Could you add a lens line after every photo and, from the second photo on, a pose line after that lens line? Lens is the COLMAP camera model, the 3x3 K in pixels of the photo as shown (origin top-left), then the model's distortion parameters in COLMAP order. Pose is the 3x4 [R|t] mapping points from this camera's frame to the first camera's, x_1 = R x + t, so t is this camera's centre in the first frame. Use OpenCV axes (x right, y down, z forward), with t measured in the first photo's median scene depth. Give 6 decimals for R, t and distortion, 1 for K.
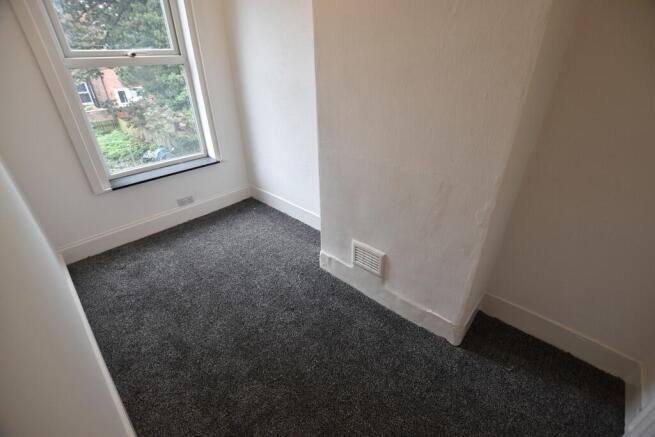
lens RADIAL K [[282.1, 0, 327.5], [0, 282.1, 218.5], [0, 0, 1]] dist [-0.030576, -0.000078]
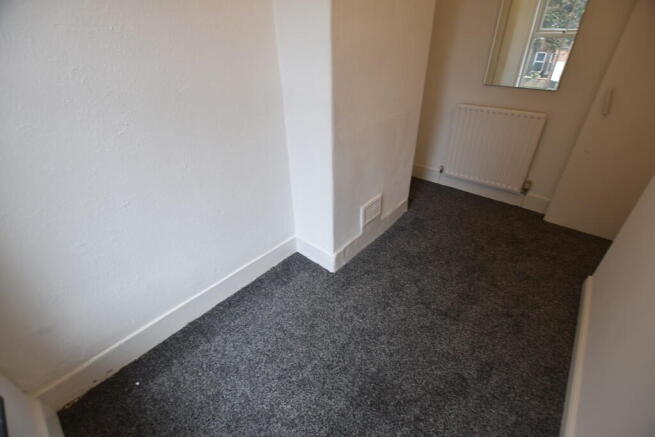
lens RADIAL K [[291.2, 0, 332.4], [0, 291.2, 216.8], [0, 0, 1]] dist [-0.024174, -0.000053]
pose [[-0.041950, -0.527005, 0.848826, -0.885873], [0.501072, 0.723912, 0.474214, -0.492704], [-0.864388, 0.445216, 0.233699, 0.860575]]
